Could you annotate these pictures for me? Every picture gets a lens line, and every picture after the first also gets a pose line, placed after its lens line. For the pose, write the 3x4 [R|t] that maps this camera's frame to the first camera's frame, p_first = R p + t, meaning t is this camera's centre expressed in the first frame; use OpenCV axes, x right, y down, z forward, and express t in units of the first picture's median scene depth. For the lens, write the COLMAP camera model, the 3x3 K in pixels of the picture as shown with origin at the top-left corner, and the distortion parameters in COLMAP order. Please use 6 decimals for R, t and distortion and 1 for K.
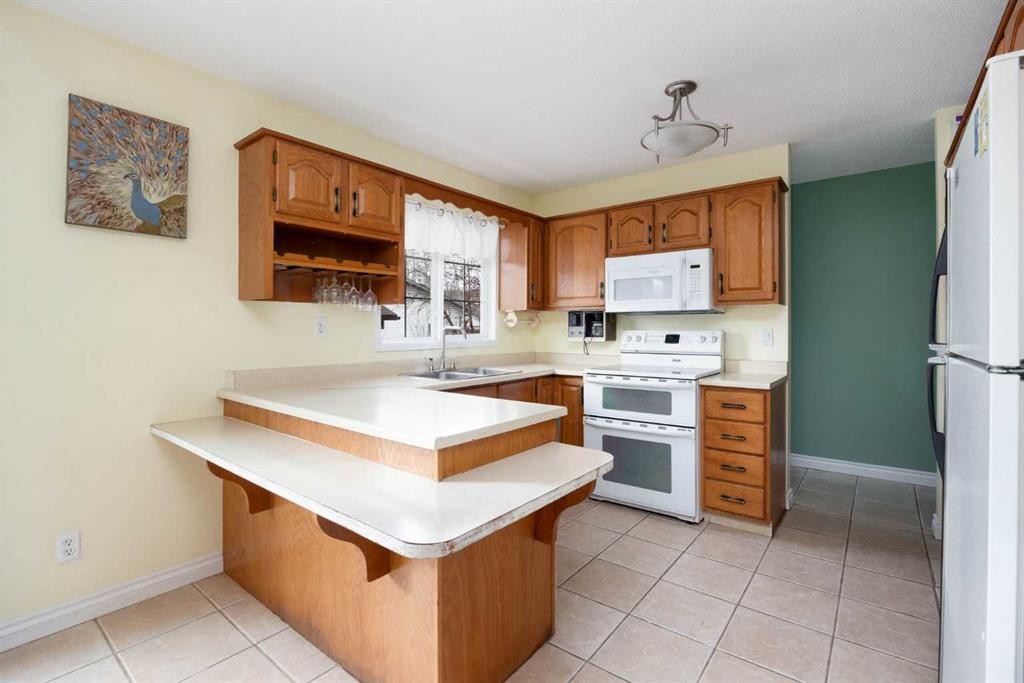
lens RADIAL K [[468.6, 0, 515.3], [0, 468.6, 329.5], [0, 0, 1]] dist [-0.016376, 0.002624]
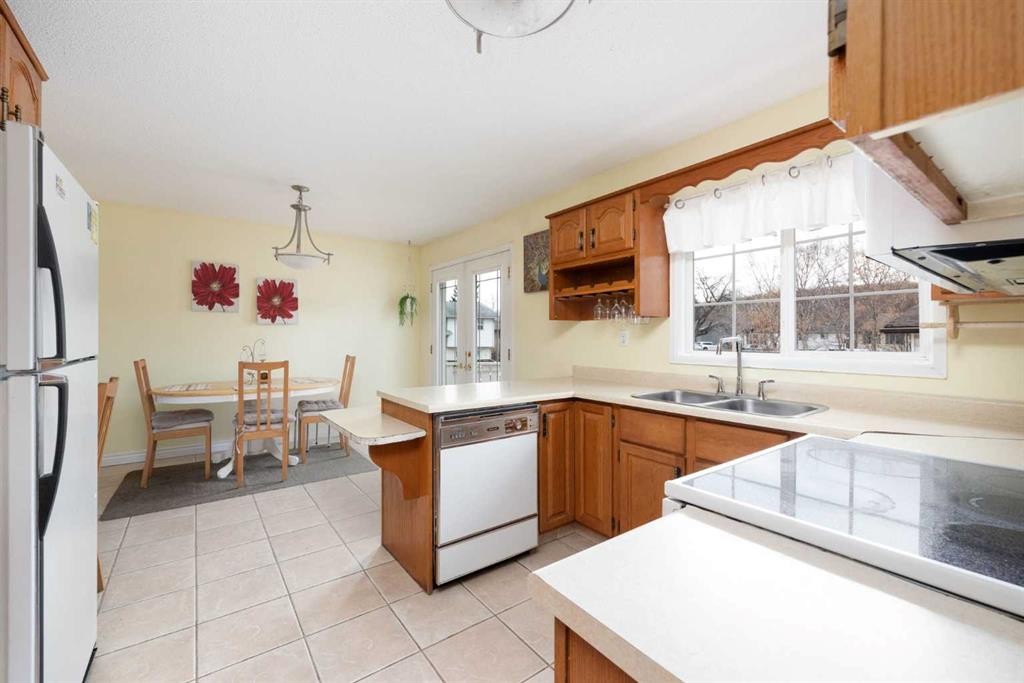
lens RADIAL K [[420.5, 0, 510.8], [0, 420.5, 340.9], [0, 0, 1]] dist [-0.015633, 0.000640]
pose [[-0.266185, 0.007837, -0.963890, 0.807358], [-0.004458, 0.999946, 0.009361, -0.007551], [0.963912, 0.006789, -0.266136, 1.125453]]
